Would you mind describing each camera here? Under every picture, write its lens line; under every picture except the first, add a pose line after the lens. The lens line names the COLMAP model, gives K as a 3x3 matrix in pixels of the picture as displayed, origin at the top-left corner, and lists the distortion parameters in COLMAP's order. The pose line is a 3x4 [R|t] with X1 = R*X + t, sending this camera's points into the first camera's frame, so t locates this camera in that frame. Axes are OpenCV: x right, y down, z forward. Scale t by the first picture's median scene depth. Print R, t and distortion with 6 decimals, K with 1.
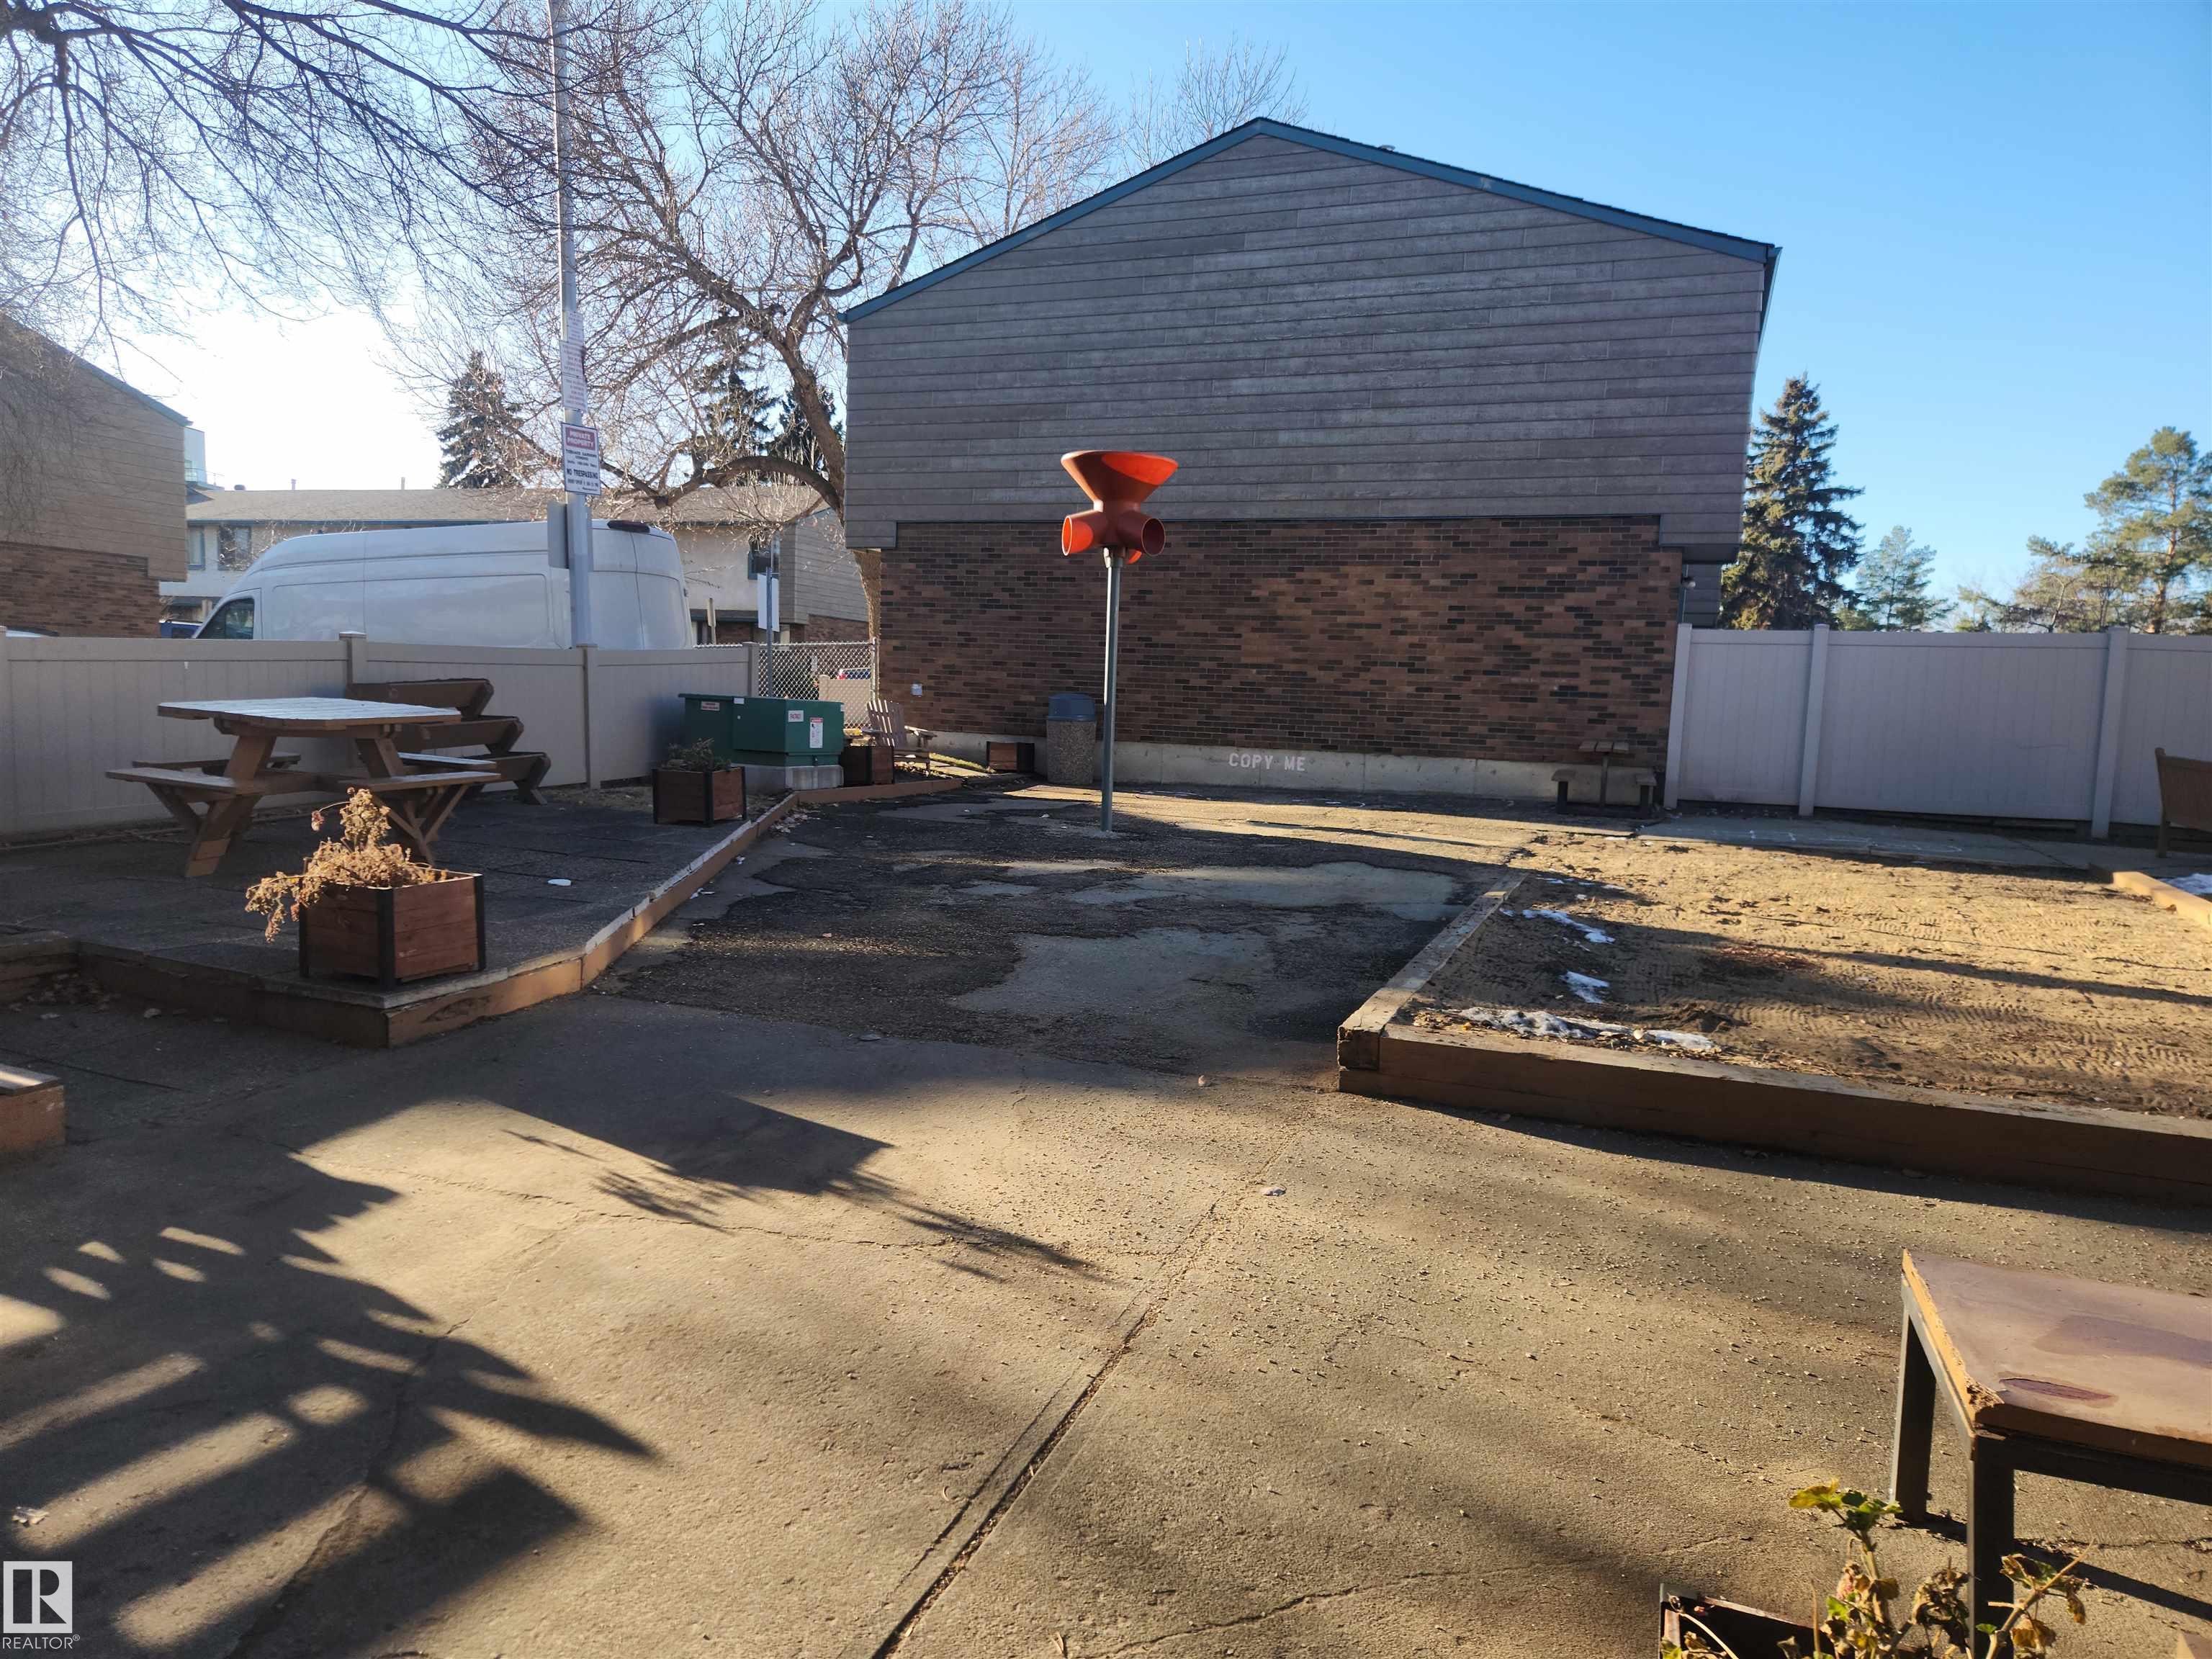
lens RADIAL K [[1485.5, 0, 1064.4], [0, 1485.5, 829.2], [0, 0, 1]] dist [0.073949, -0.057747]
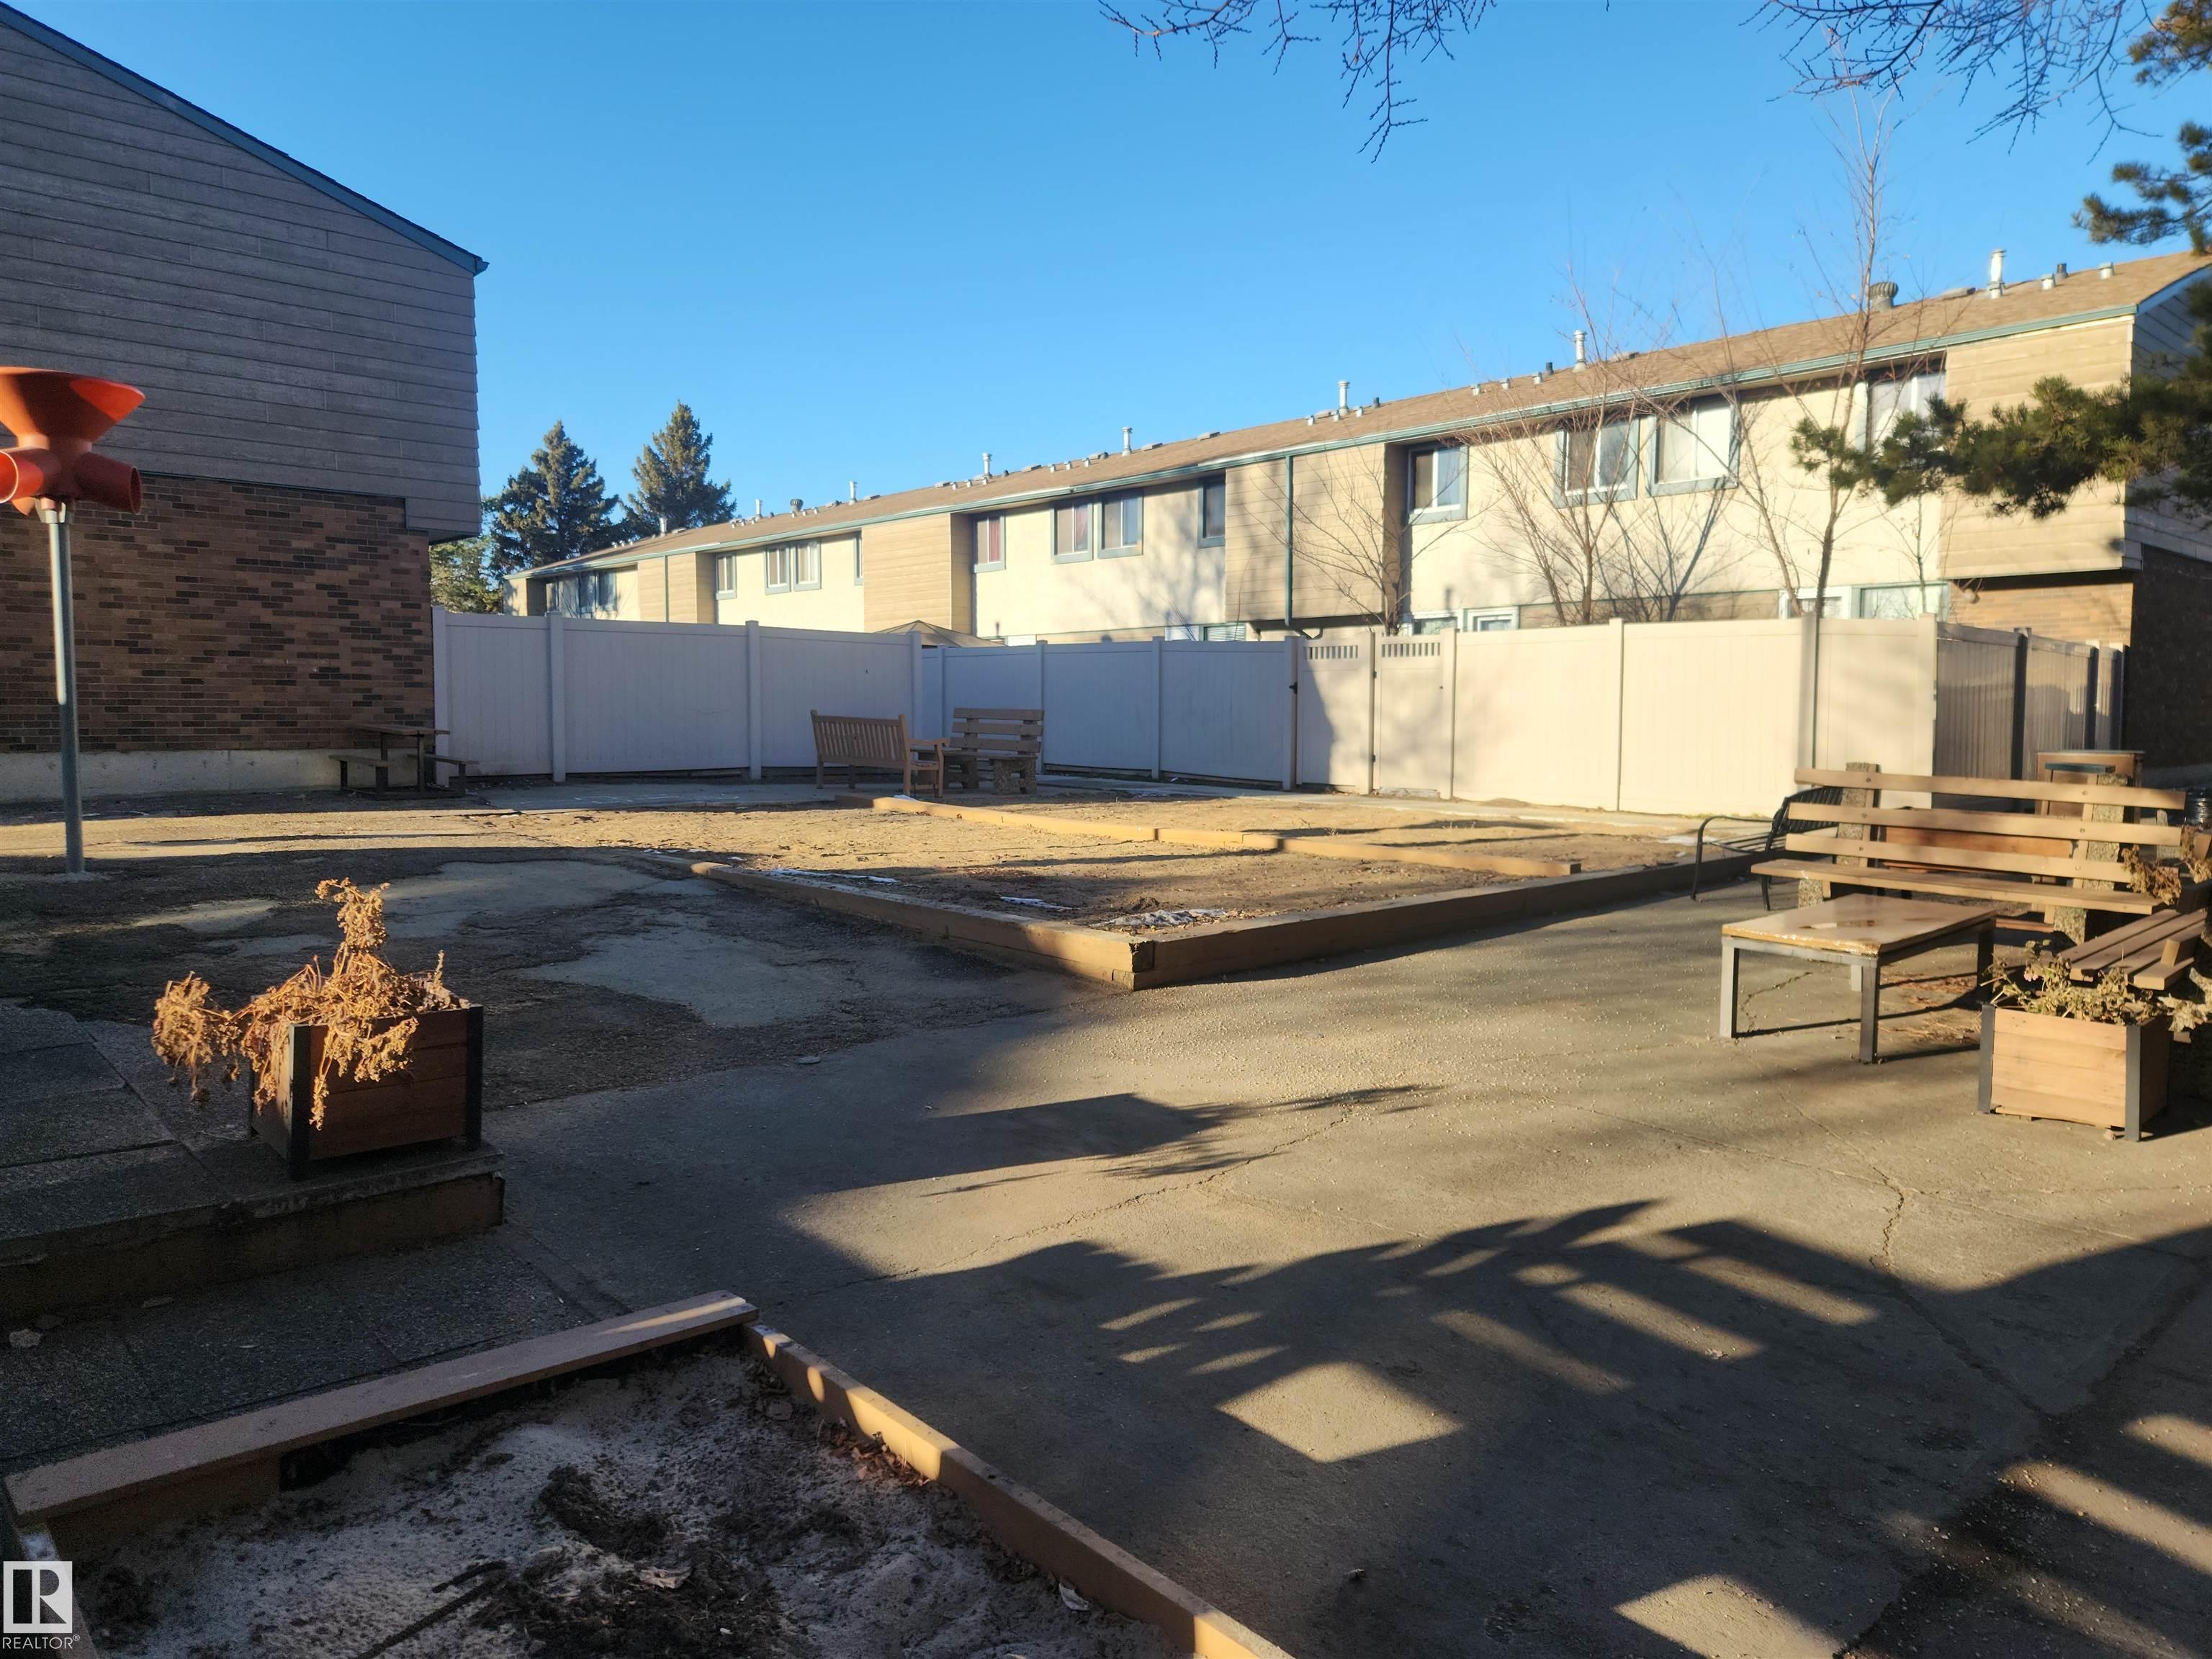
lens RADIAL K [[1485.5, 0, 1122.9], [0, 1485.5, 788.2], [0, 0, 1]] dist [0.073949, -0.057747]
pose [[0.422034, -0.088263, 0.902273, -0.327773], [0.091846, 0.994291, 0.054304, -0.025392], [-0.901916, 0.059951, 0.427731, 0.140085]]
